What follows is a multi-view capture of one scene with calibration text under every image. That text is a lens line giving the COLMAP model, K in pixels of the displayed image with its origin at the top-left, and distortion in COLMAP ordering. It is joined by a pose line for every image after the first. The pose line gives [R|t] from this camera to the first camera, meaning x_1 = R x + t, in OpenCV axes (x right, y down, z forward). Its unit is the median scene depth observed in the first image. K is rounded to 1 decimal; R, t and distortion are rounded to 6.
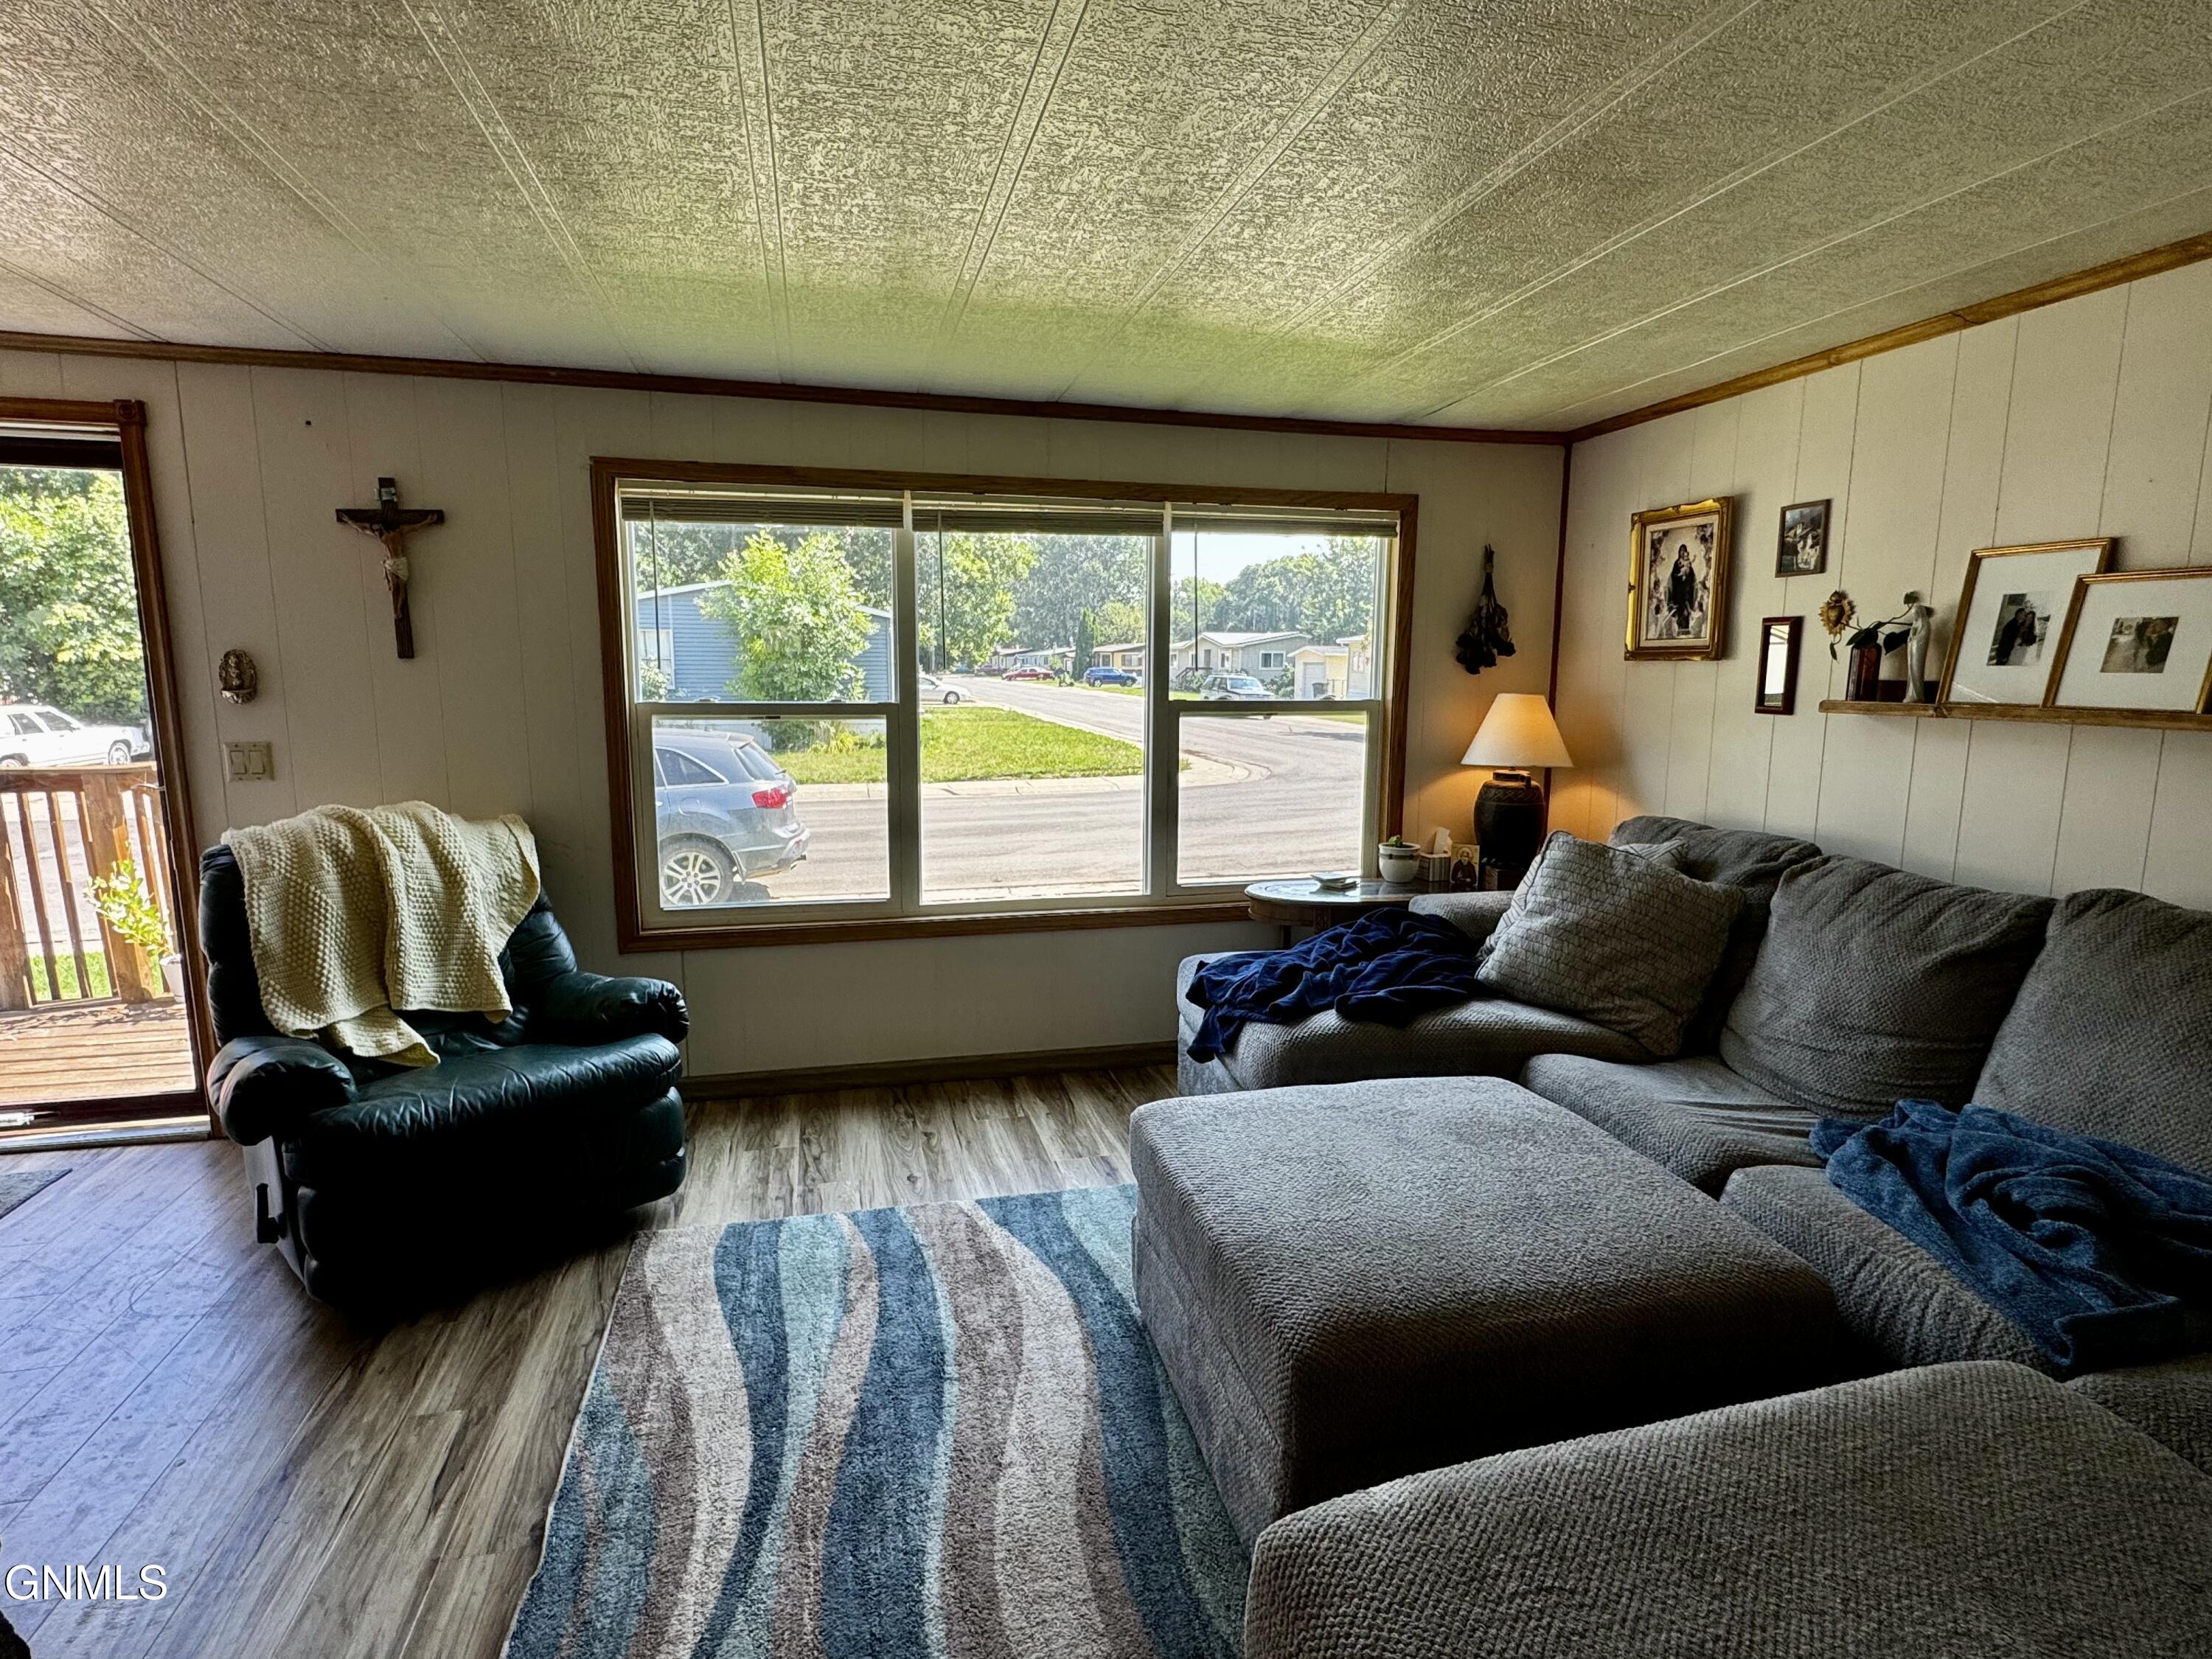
lens RADIAL K [[1122.5, 0, 1100.1], [0, 1122.5, 822.5], [0, 0, 1]] dist [0.000211, 0.002582]
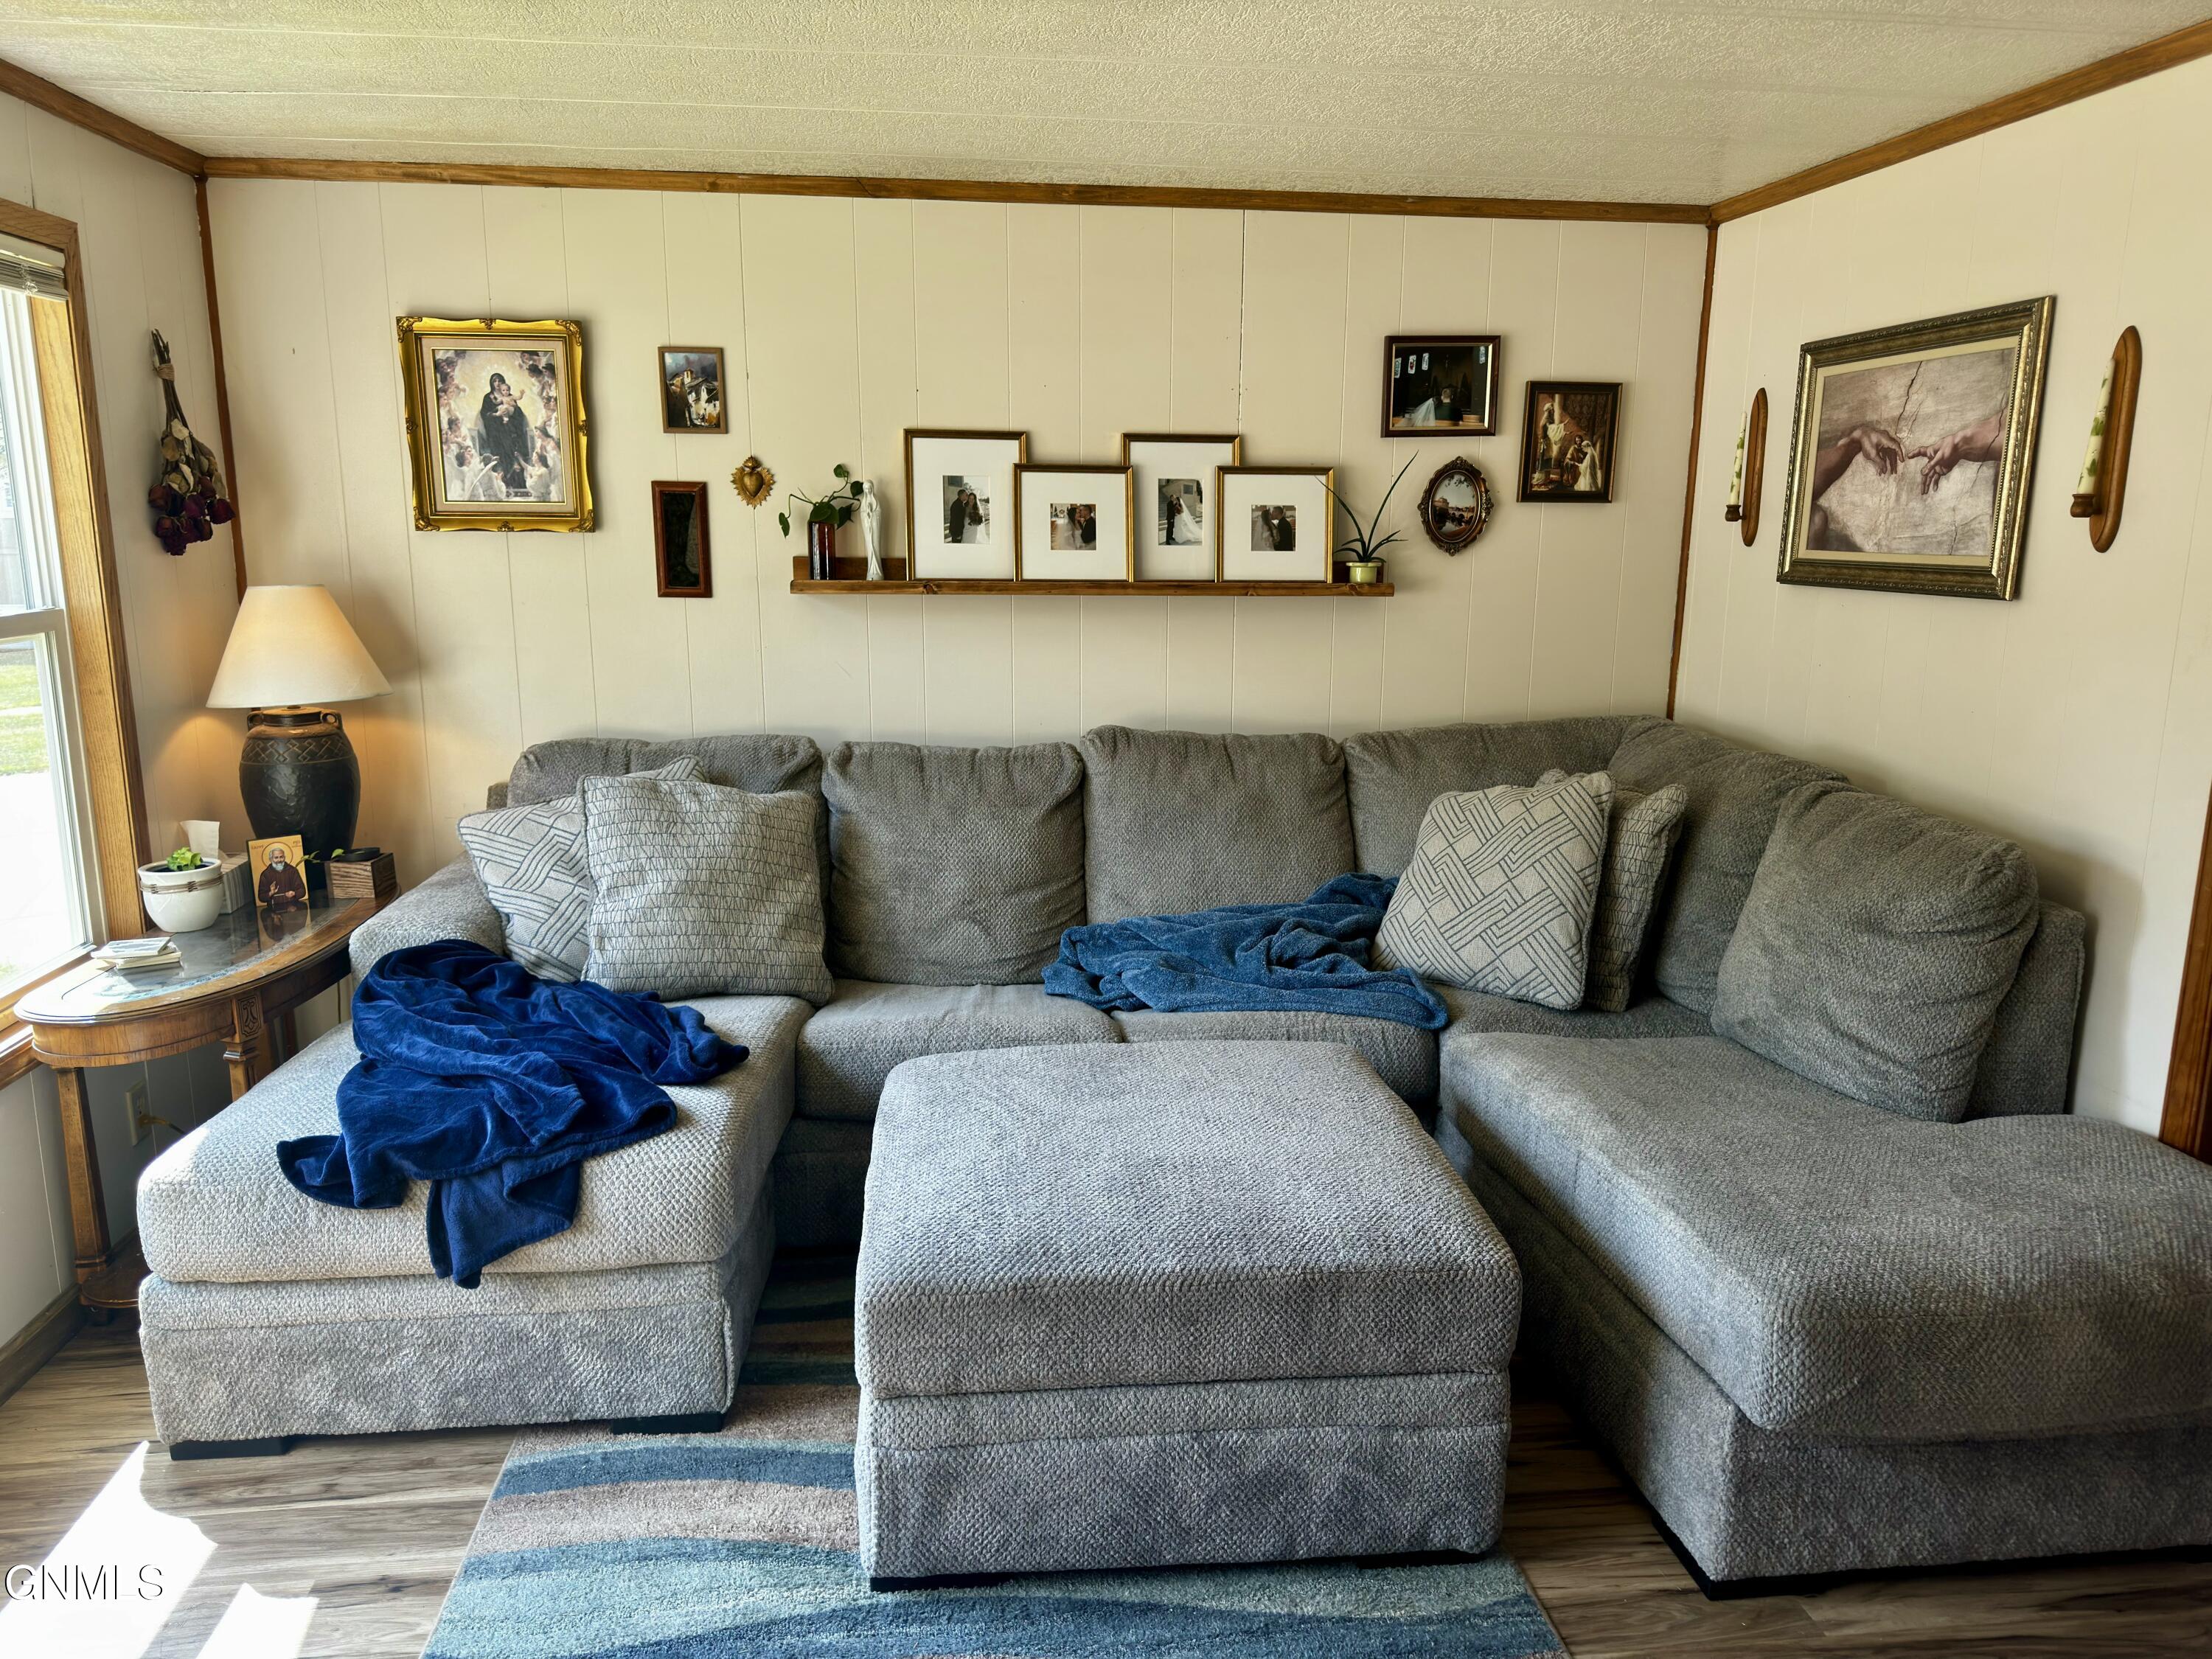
lens RADIAL K [[1545.1, 0, 1112.1], [0, 1545.1, 840.4], [0, 0, 1]] dist [0.072681, -0.096830]
pose [[0.122210, -0.203981, 0.971317, -0.550262], [0.131365, 0.973367, 0.187883, -0.098159], [-0.983772, 0.104636, 0.145751, 0.538374]]
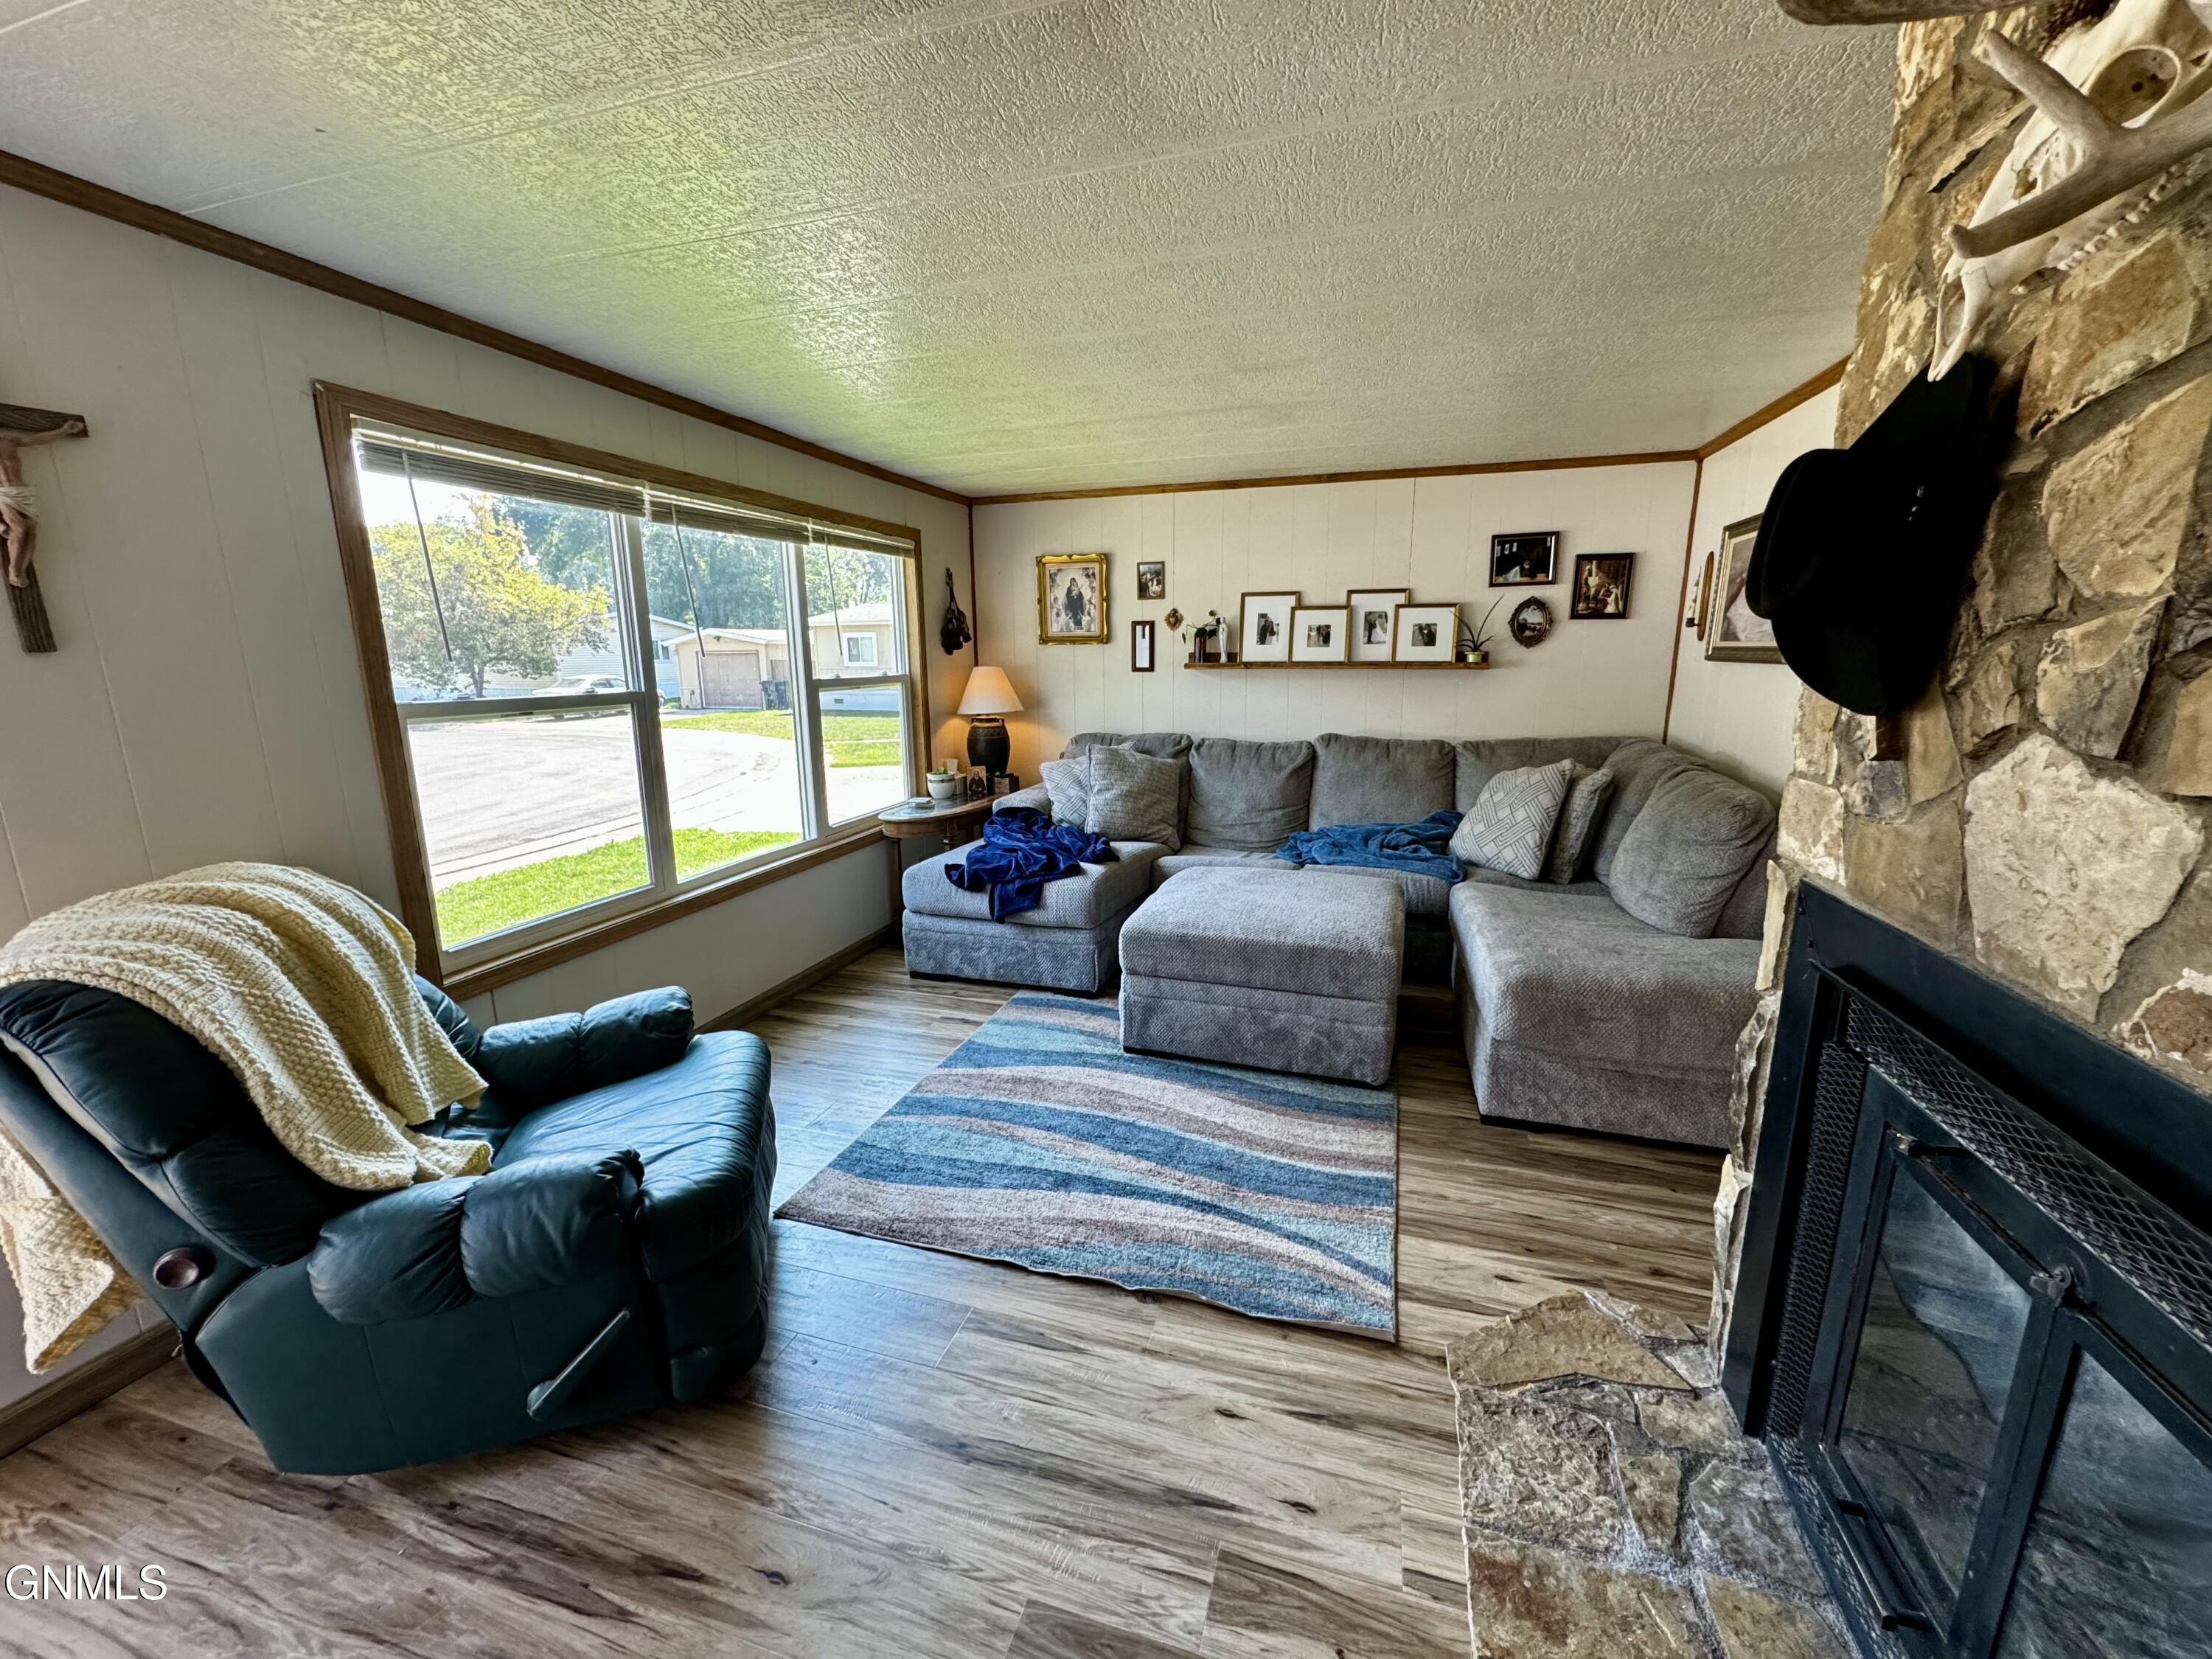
lens RADIAL K [[877.3, 0, 1108.8], [0, 877.3, 829.7], [0, 0, 1]] dist [-0.008070, 0.001117]
pose [[0.522534, -0.181125, 0.833158, -0.739157], [0.129924, 0.982679, 0.132146, -0.038175], [-0.842661, 0.039197, 0.537016, 0.259396]]
